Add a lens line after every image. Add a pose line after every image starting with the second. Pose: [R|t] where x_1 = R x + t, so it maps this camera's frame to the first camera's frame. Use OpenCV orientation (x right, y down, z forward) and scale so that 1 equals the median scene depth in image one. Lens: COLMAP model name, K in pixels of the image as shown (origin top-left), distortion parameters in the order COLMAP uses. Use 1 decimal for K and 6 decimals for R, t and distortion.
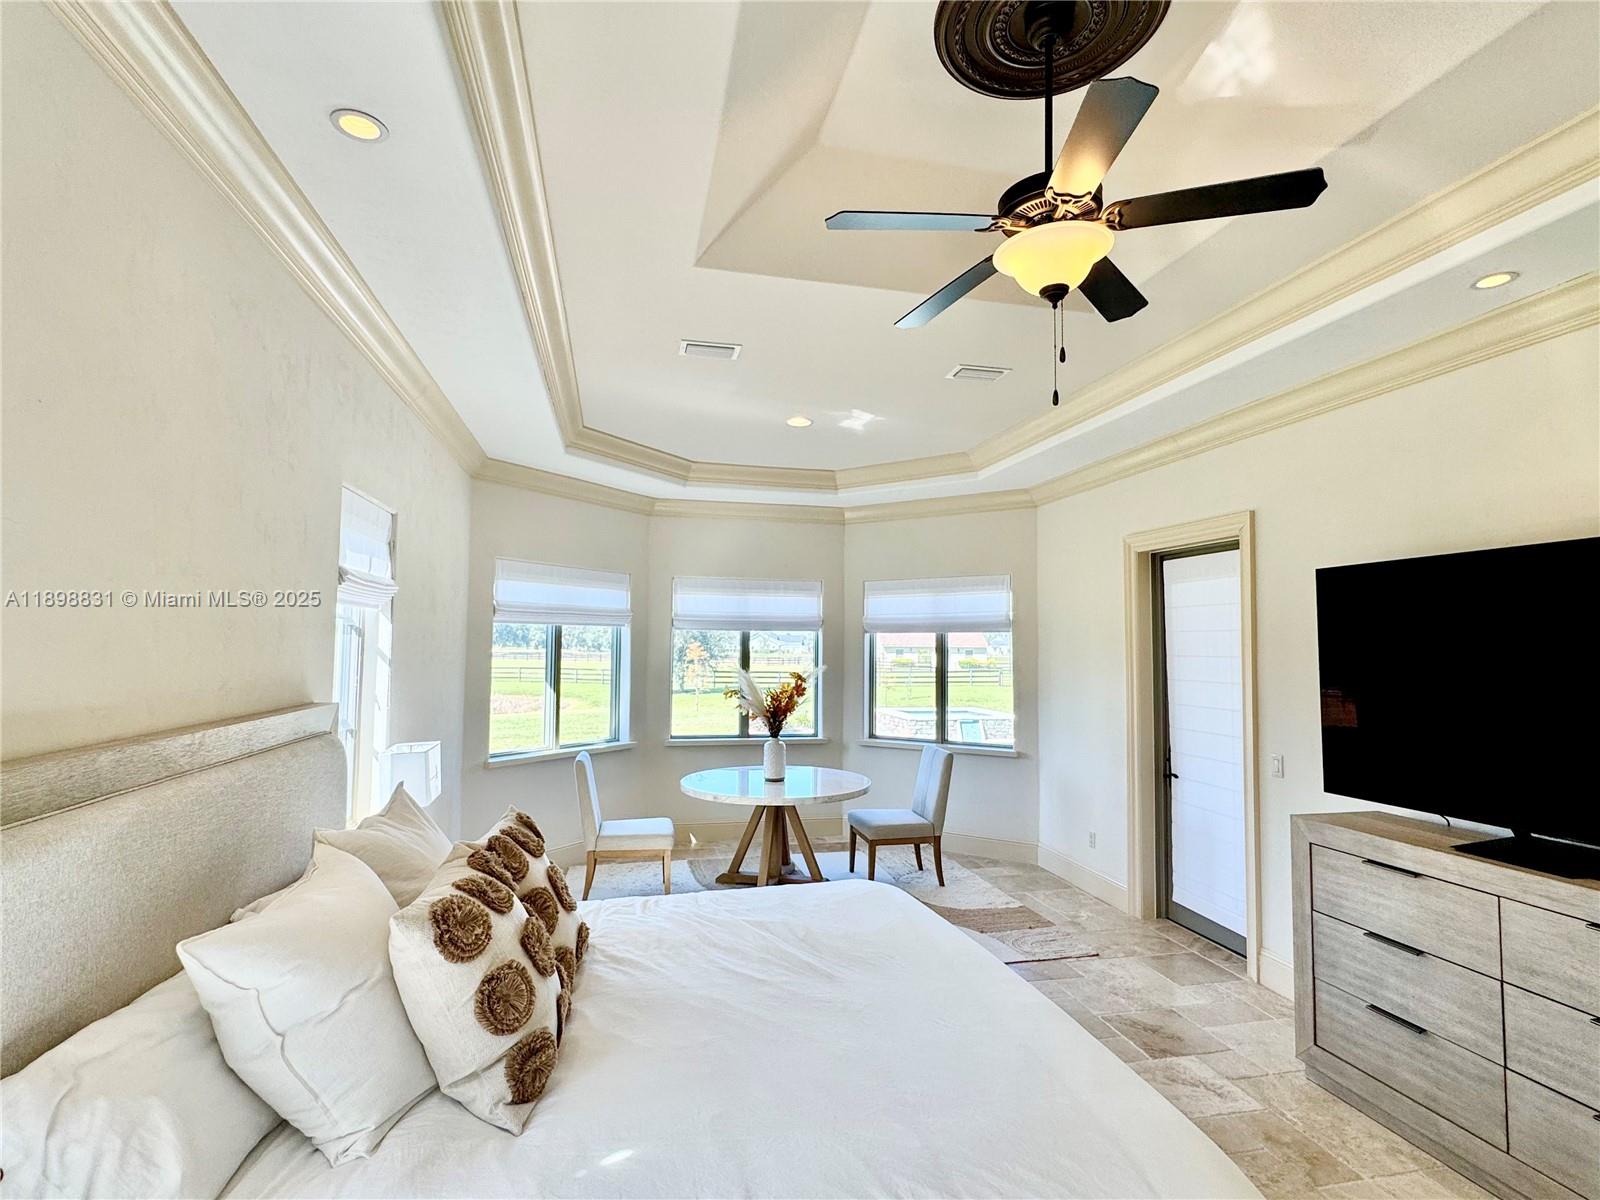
lens RADIAL K [[792.3, 0, 800.0], [0, 792.3, 600.0], [0, 0, 1]] dist [-0.001642, 0.000149]
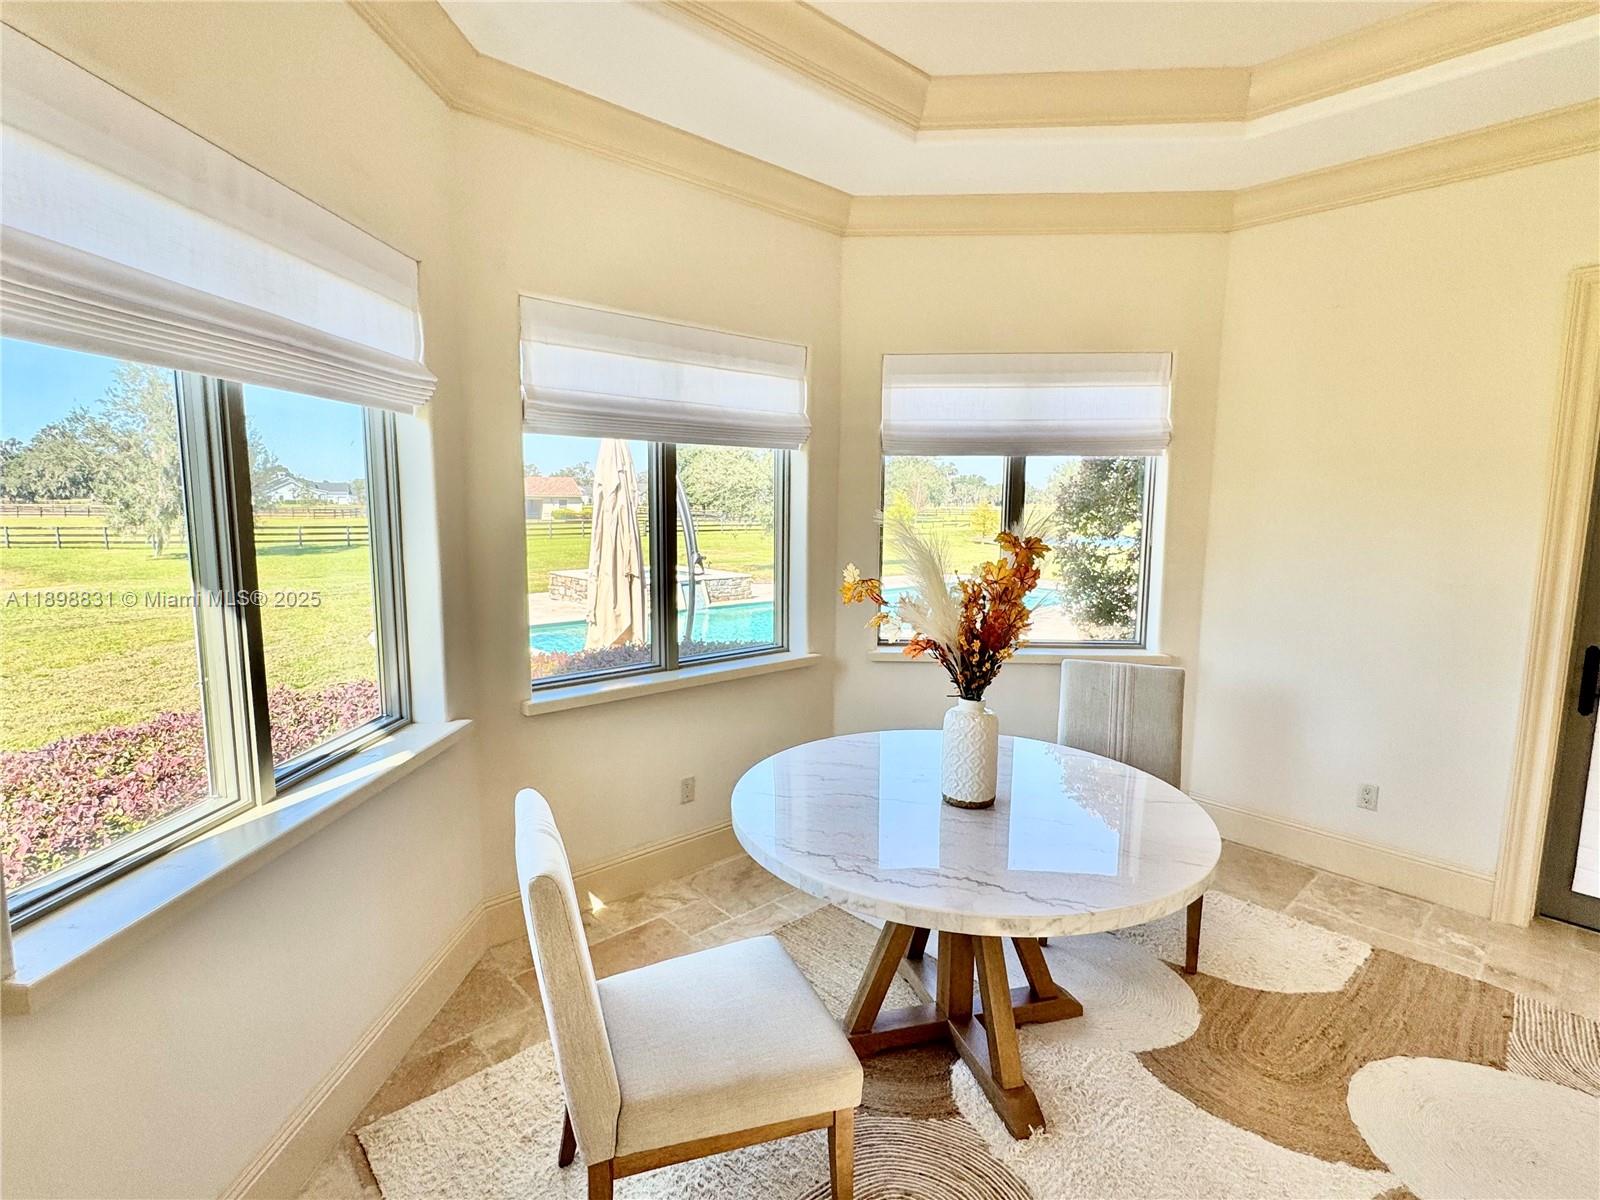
lens RADIAL K [[792.3, 0, 800.0], [0, 792.3, 600.0], [0, 0, 1]] dist [-0.001642, 0.000149]
pose [[0.867471, -0.063532, 0.493414, -0.283165], [-0.030210, 0.983255, 0.179715, 0.052684], [-0.496569, -0.170804, 0.851026, 0.672457]]
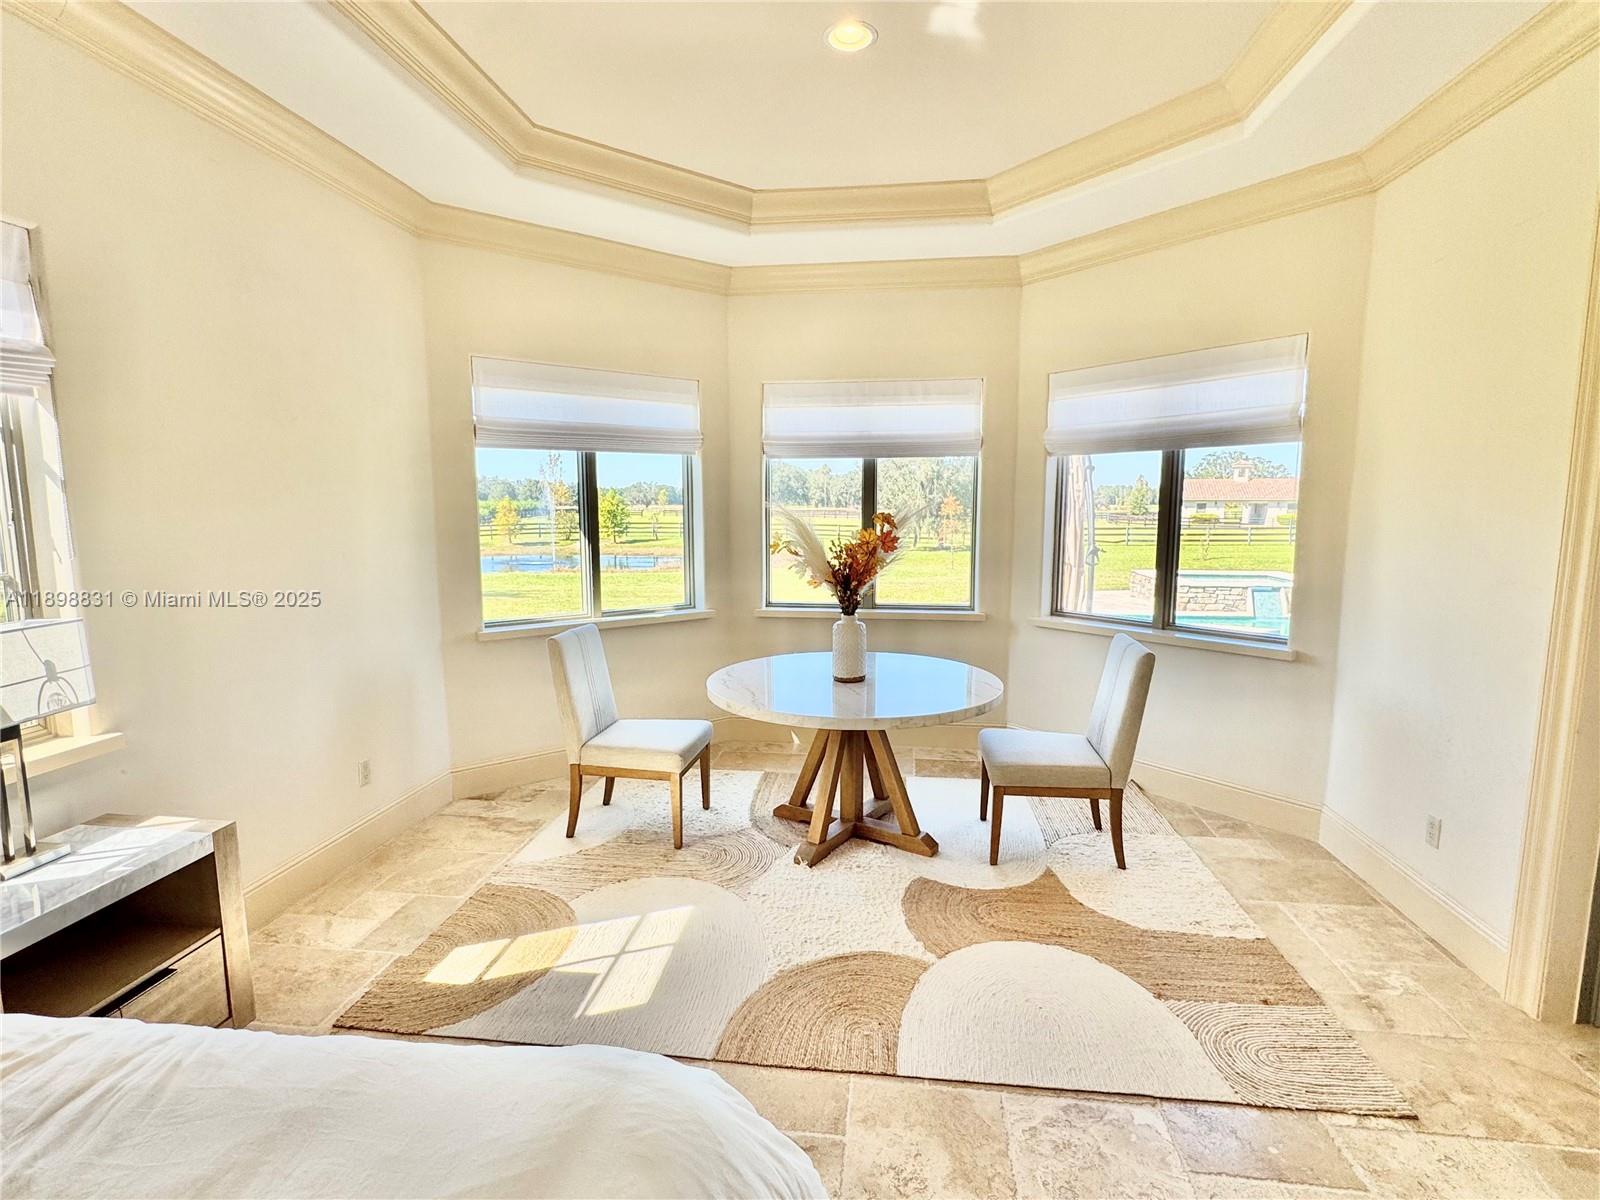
lens RADIAL K [[792.3, 0, 800.0], [0, 792.3, 600.0], [0, 0, 1]] dist [-0.001642, 0.000149]
pose [[0.940262, 0.031275, -0.339011, 0.138880], [0.029724, 0.984428, 0.173258, 0.047496], [0.339151, -0.172985, 0.924691, 0.376314]]
